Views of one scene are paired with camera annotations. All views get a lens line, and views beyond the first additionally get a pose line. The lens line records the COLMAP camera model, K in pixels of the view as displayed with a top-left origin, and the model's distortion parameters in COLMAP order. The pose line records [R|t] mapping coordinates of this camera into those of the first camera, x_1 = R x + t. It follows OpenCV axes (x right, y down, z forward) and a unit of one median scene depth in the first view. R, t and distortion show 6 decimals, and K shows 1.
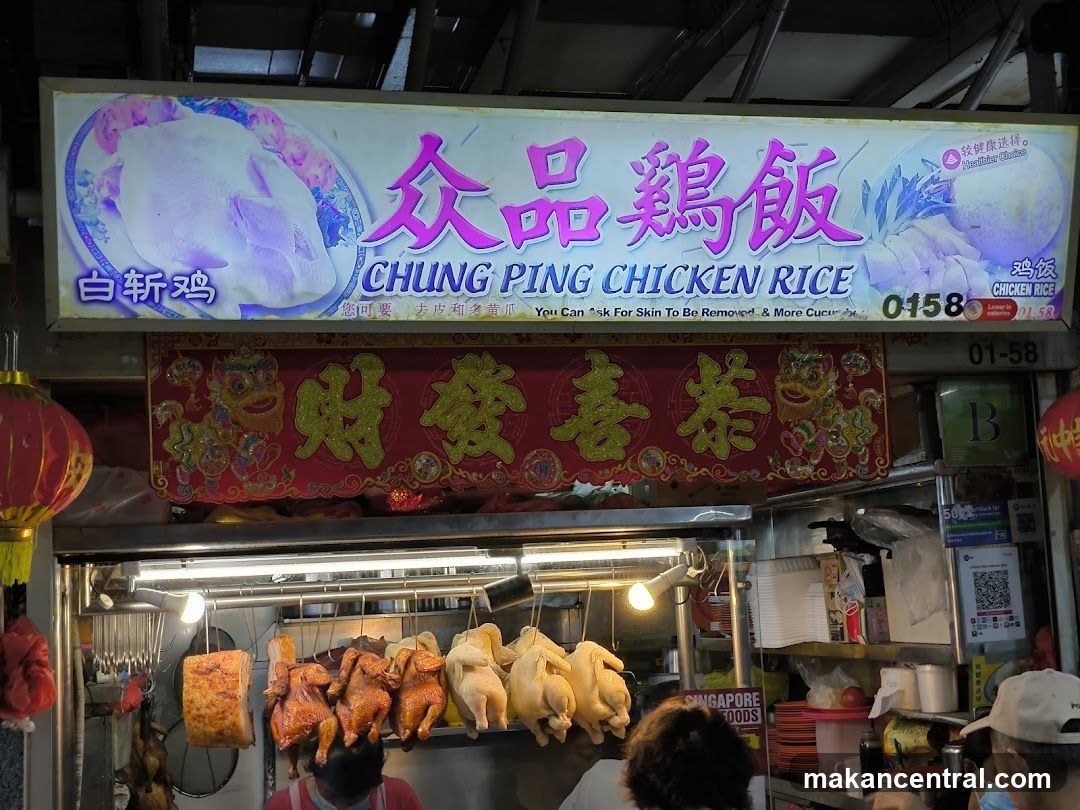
lens RADIAL K [[1410.4, 0, 540.0], [0, 1410.4, 405.0], [0, 0, 1]] dist [0.264236, -0.967507]
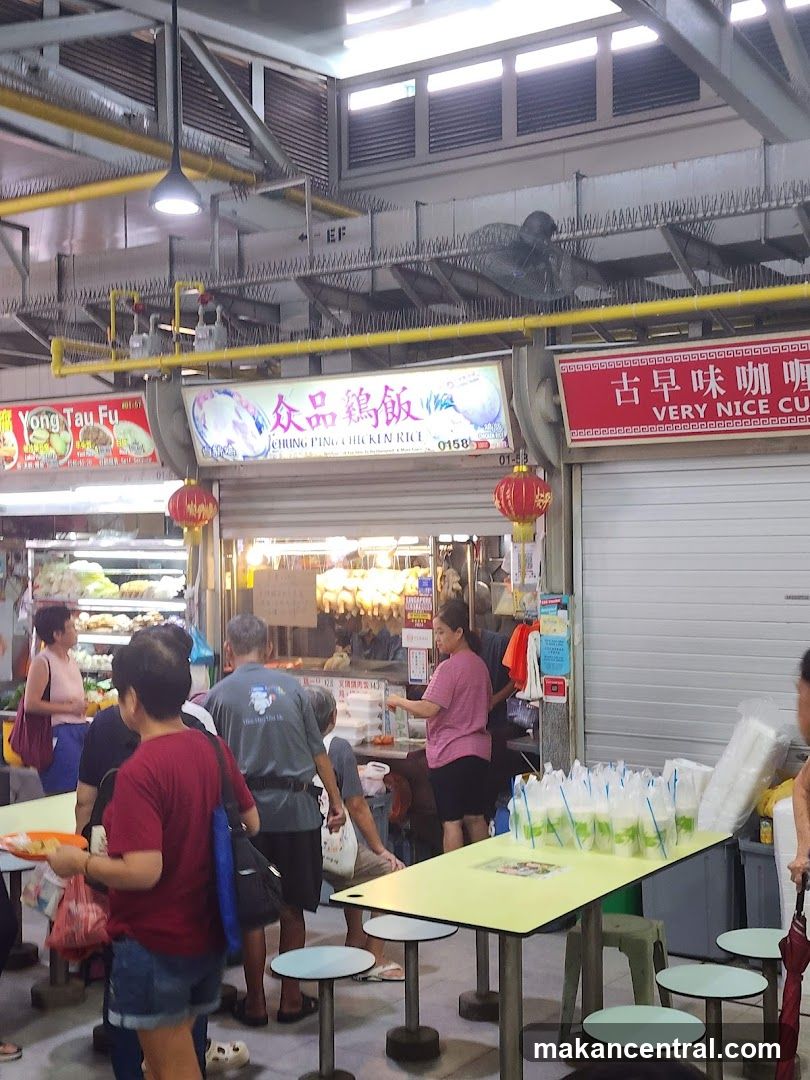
lens RADIAL K [[1410.4, 0, 461.2], [0, 1410.4, 571.5], [0, 0, 1]] dist [0.264236, -0.967507]
pose [[0.695861, 0.053378, -0.716190, 2.154128], [0.069643, 0.987519, 0.141267, -0.208933], [0.714792, -0.148180, 0.683459, -0.708860]]
